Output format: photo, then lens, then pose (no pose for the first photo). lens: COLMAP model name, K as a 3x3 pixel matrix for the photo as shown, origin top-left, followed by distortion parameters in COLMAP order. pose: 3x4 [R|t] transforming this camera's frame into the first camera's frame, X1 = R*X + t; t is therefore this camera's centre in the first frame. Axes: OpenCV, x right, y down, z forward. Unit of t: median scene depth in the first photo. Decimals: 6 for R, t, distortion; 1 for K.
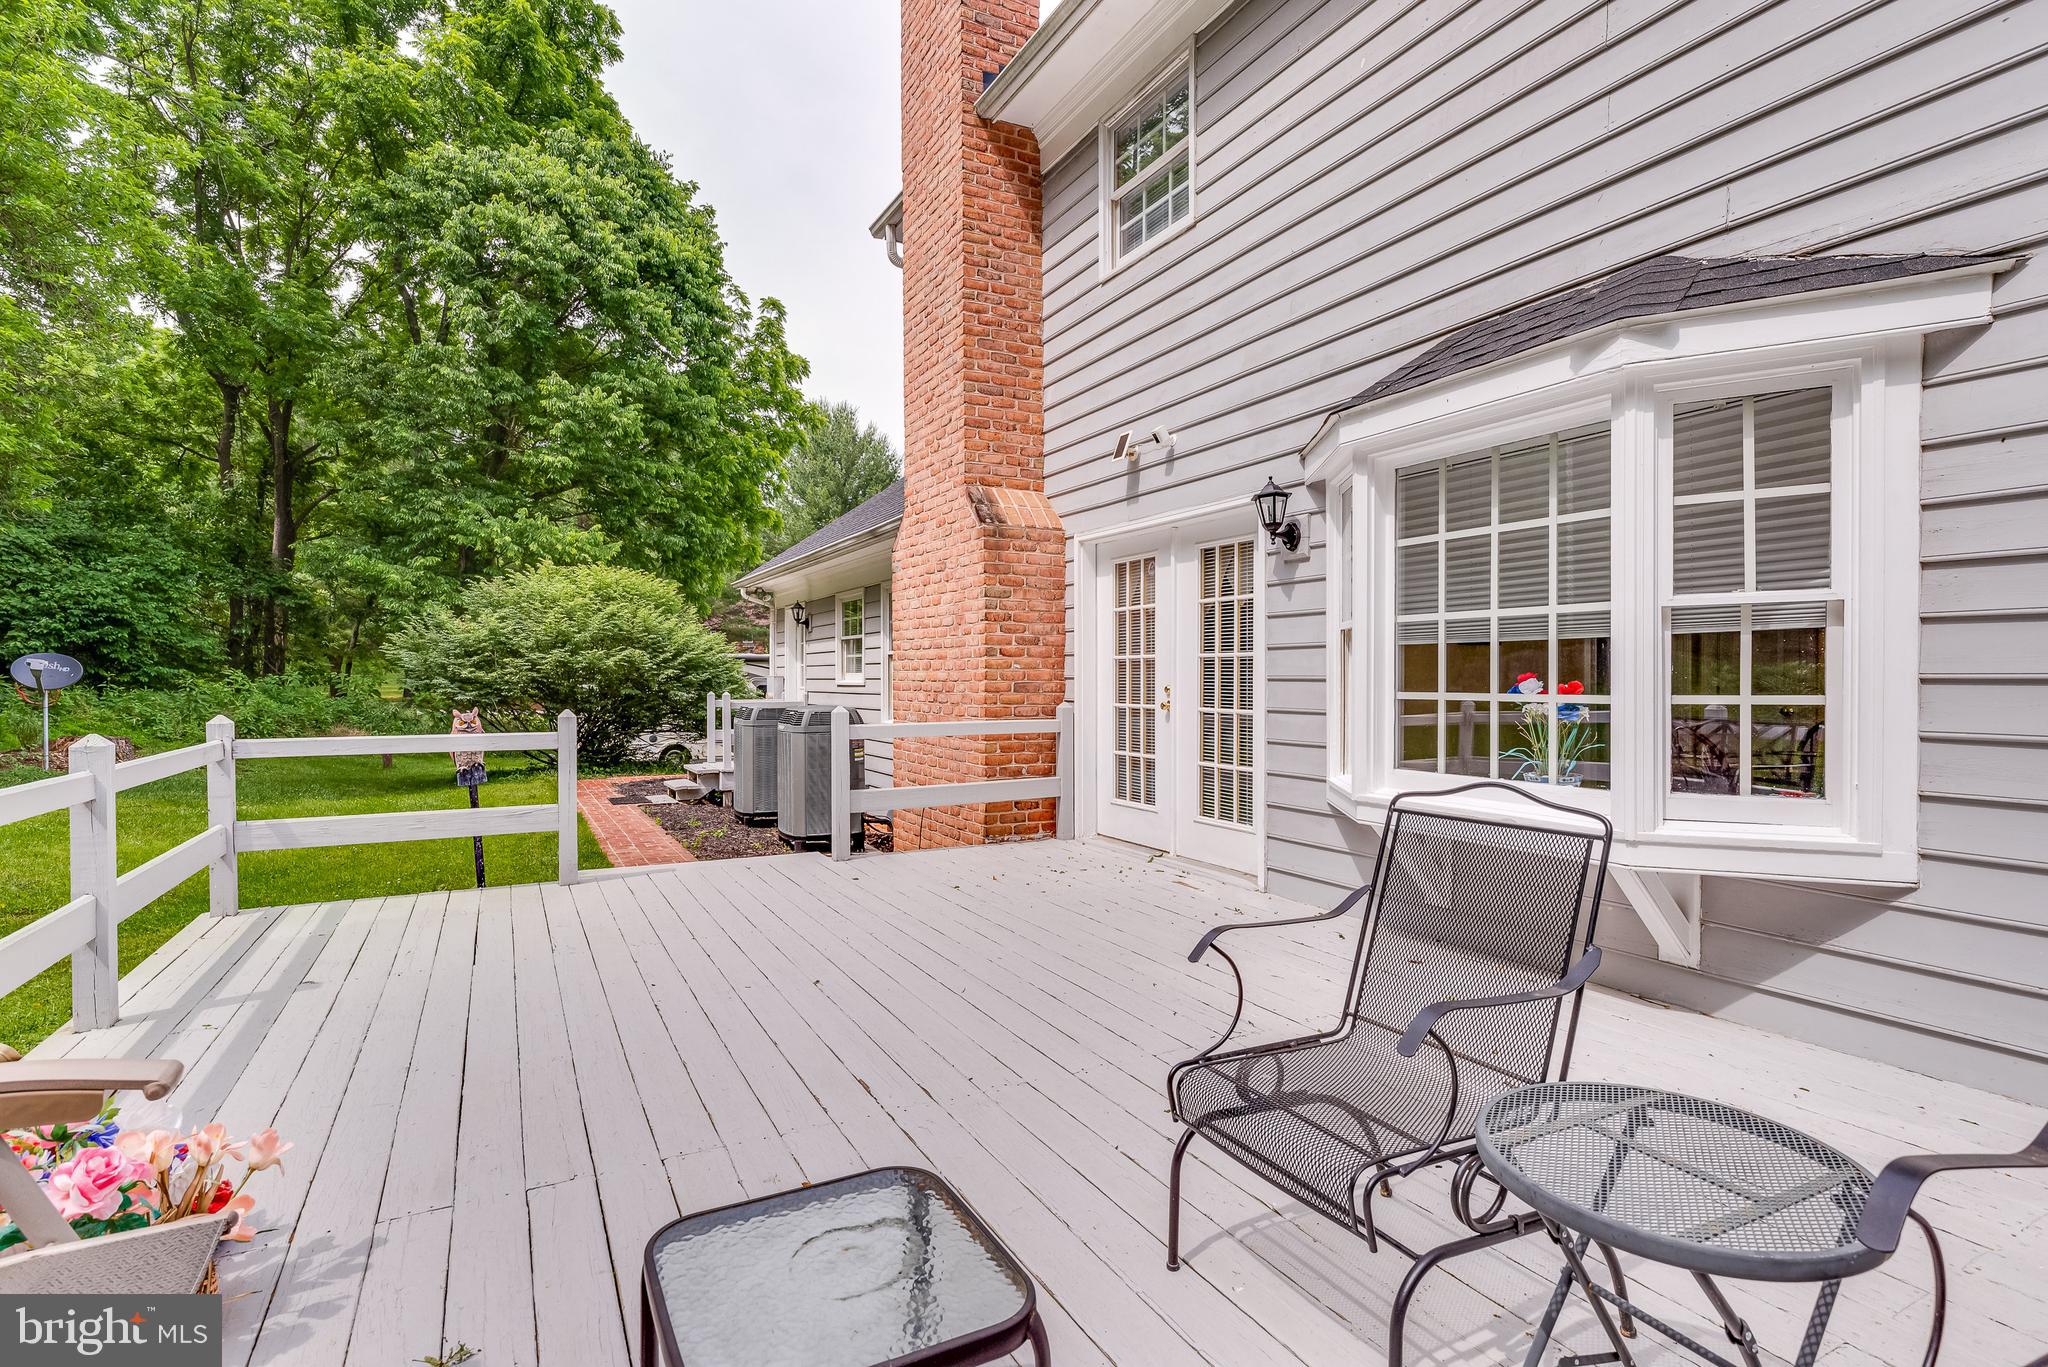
lens RADIAL K [[1015.3, 0, 1019.6], [0, 1015.3, 695.3], [0, 0, 1]] dist [-0.001549, -0.000369]
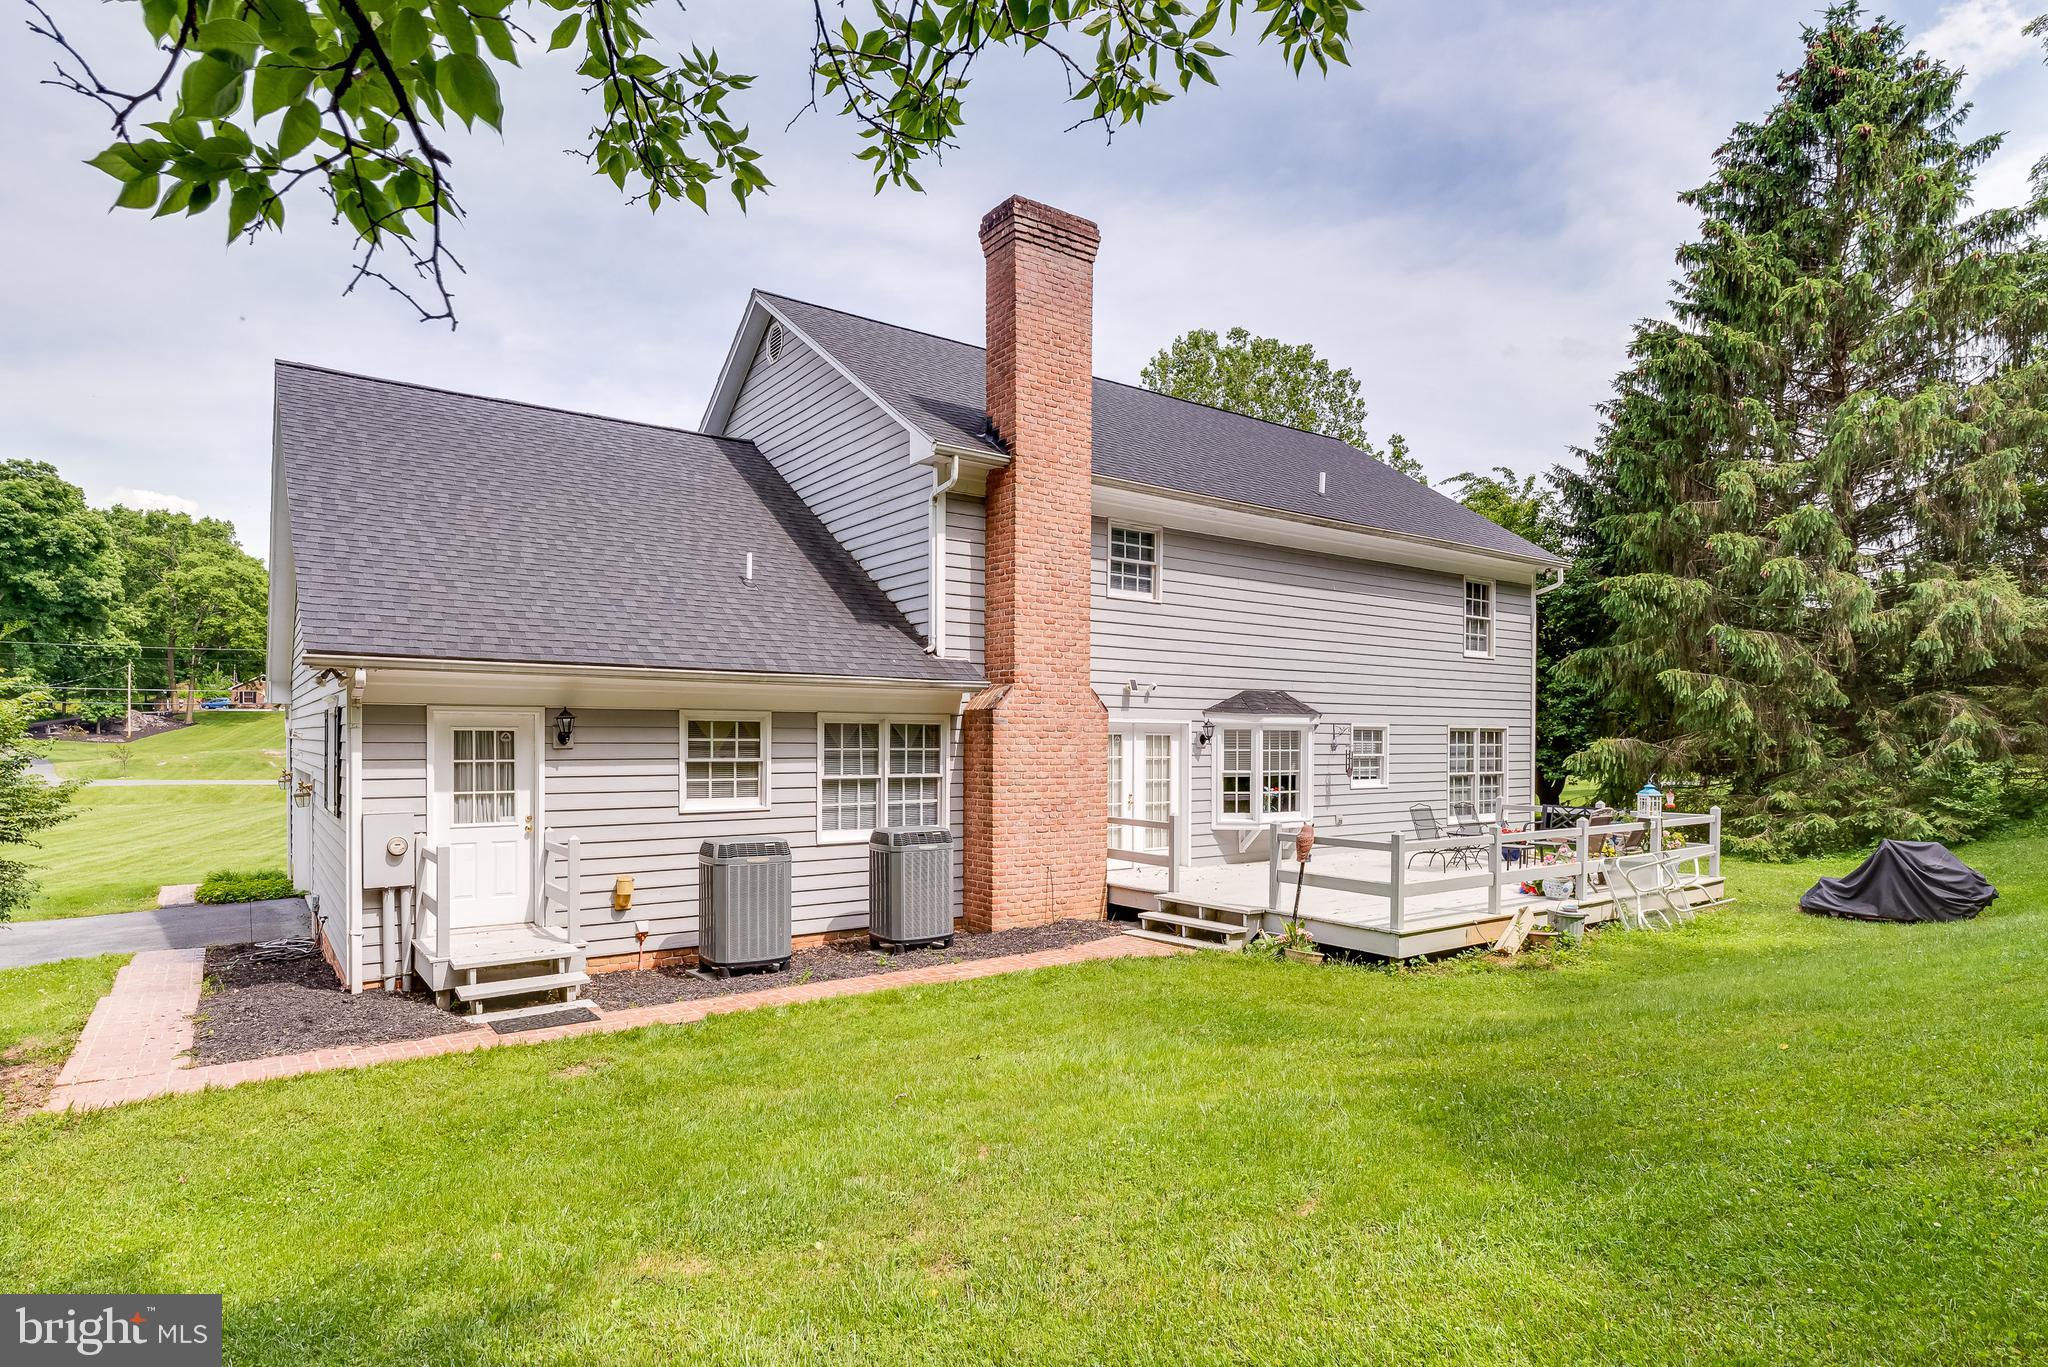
lens RADIAL K [[1048.4, 0, 1019.4], [0, 1048.4, 734.3], [0, 0, 1]] dist [-0.000085, 0.000108]
pose [[-0.146843, 0.007188, 0.989134, -3.580032], [0.012514, 0.999907, -0.005409, -0.222238], [-0.989081, 0.011584, -0.146919, 2.687223]]
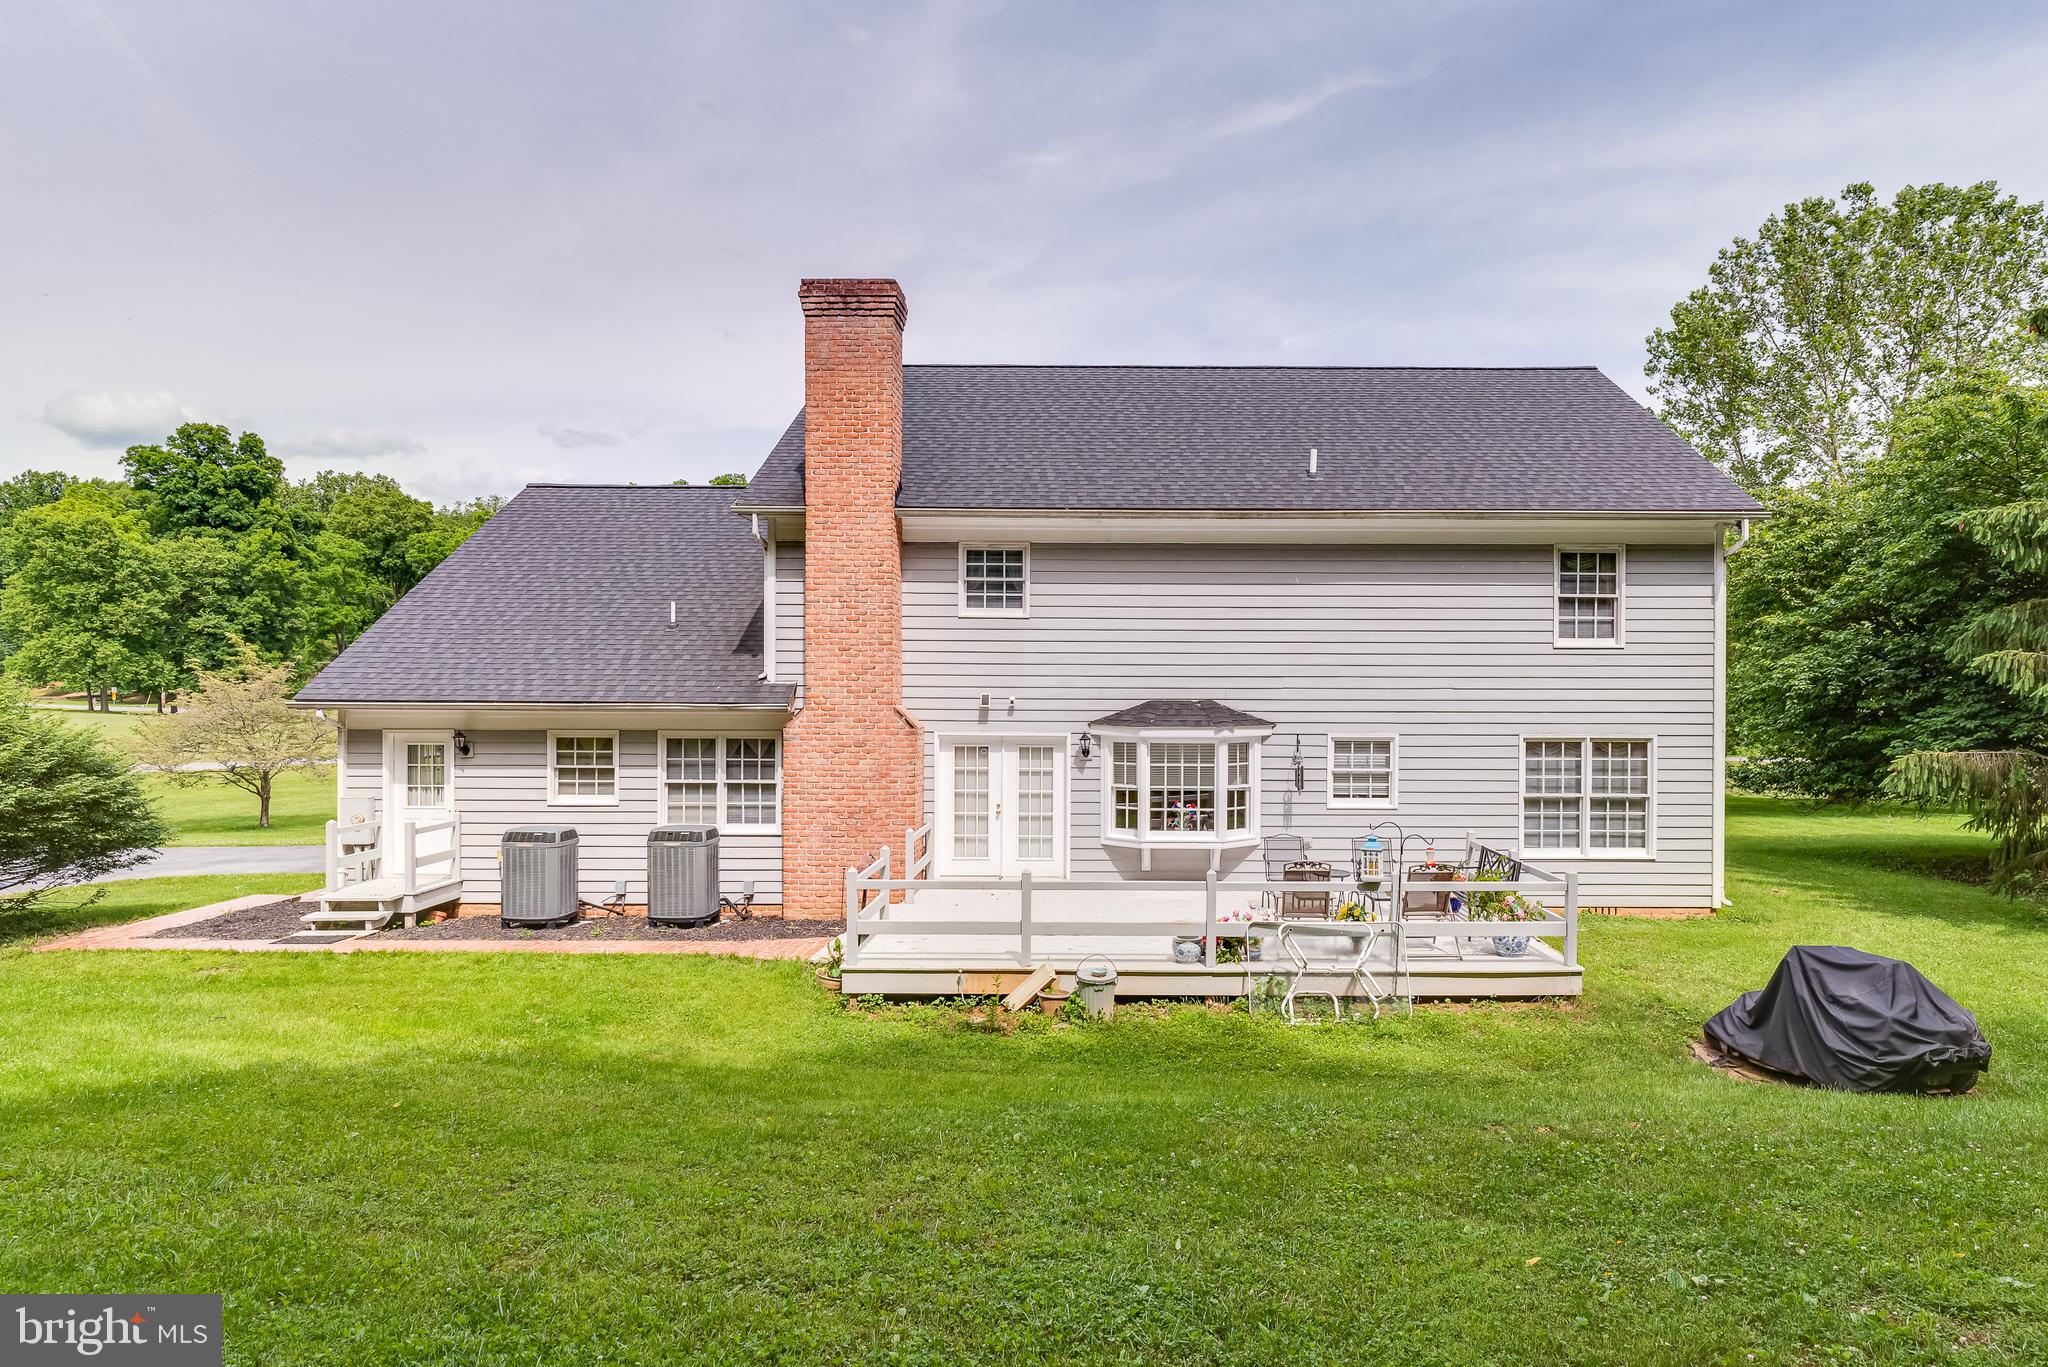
lens RADIAL K [[1015.3, 0, 1019.6], [0, 1015.3, 695.3], [0, 0, 1]] dist [-0.001549, -0.000369]
pose [[0.435788, 0.011138, 0.899981, -3.263284], [0.007575, 0.999843, -0.016041, -0.372567], [-0.900018, 0.013808, 0.435635, -0.100927]]
